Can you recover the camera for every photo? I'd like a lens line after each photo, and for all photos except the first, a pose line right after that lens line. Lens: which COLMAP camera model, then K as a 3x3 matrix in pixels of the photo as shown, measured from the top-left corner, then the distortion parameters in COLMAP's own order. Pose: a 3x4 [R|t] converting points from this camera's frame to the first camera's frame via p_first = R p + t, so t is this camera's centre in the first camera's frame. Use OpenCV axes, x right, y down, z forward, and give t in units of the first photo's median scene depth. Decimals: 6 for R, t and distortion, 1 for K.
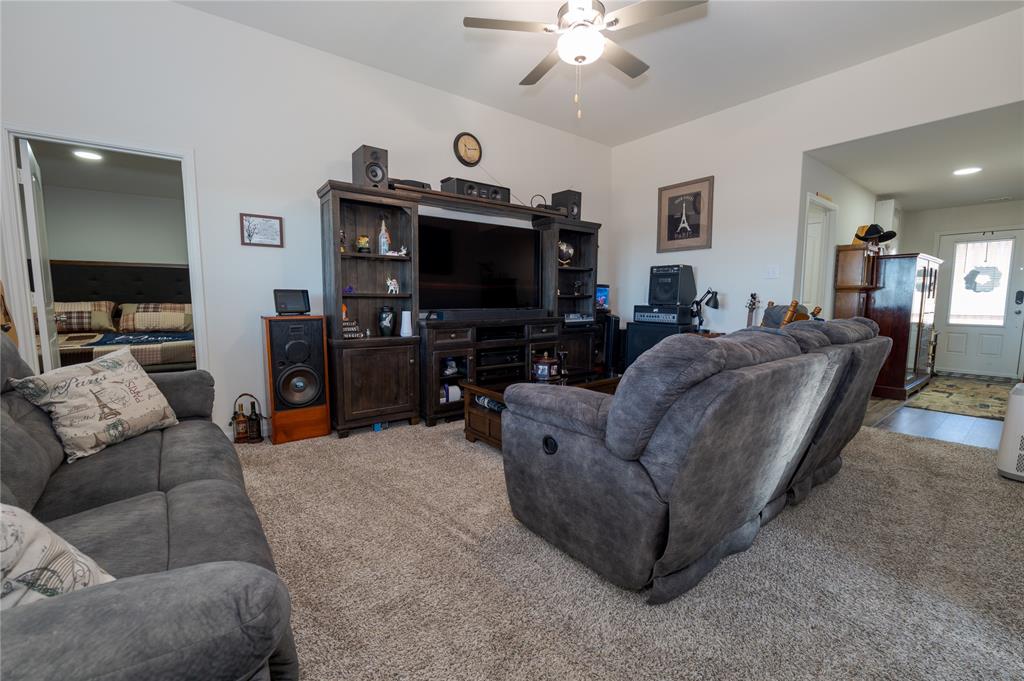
lens RADIAL K [[425.1, 0, 509.5], [0, 425.1, 340.6], [0, 0, 1]] dist [-0.025778, 0.000028]
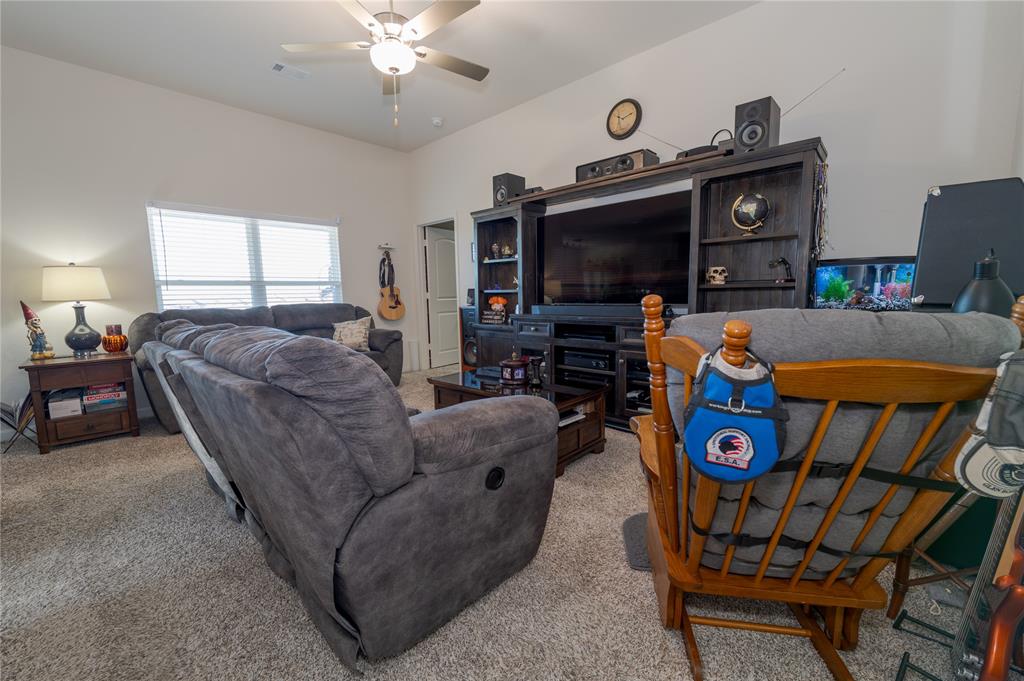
lens RADIAL K [[420.5, 0, 506.6], [0, 420.5, 342.2], [0, 0, 1]] dist [-0.015396, -0.000014]
pose [[0.142374, 0.107375, -0.983972, 0.911450], [-0.079519, 0.992126, 0.096759, -0.076567], [0.986614, 0.064469, 0.149792, 0.803213]]
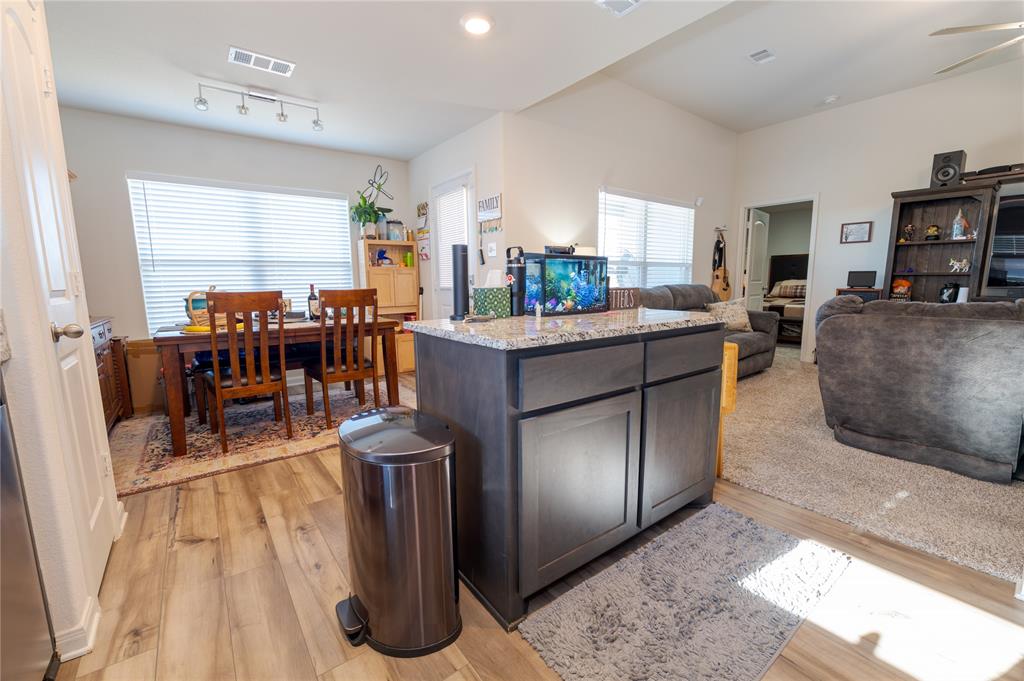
lens RADIAL K [[420.5, 0, 506.6], [0, 420.5, 342.2], [0, 0, 1]] dist [-0.015396, -0.000014]
pose [[-0.022272, 0.141816, -0.989642, 0.899655], [-0.087632, 0.985801, 0.143238, 0.024604], [0.995904, 0.089915, -0.009529, -0.199716]]
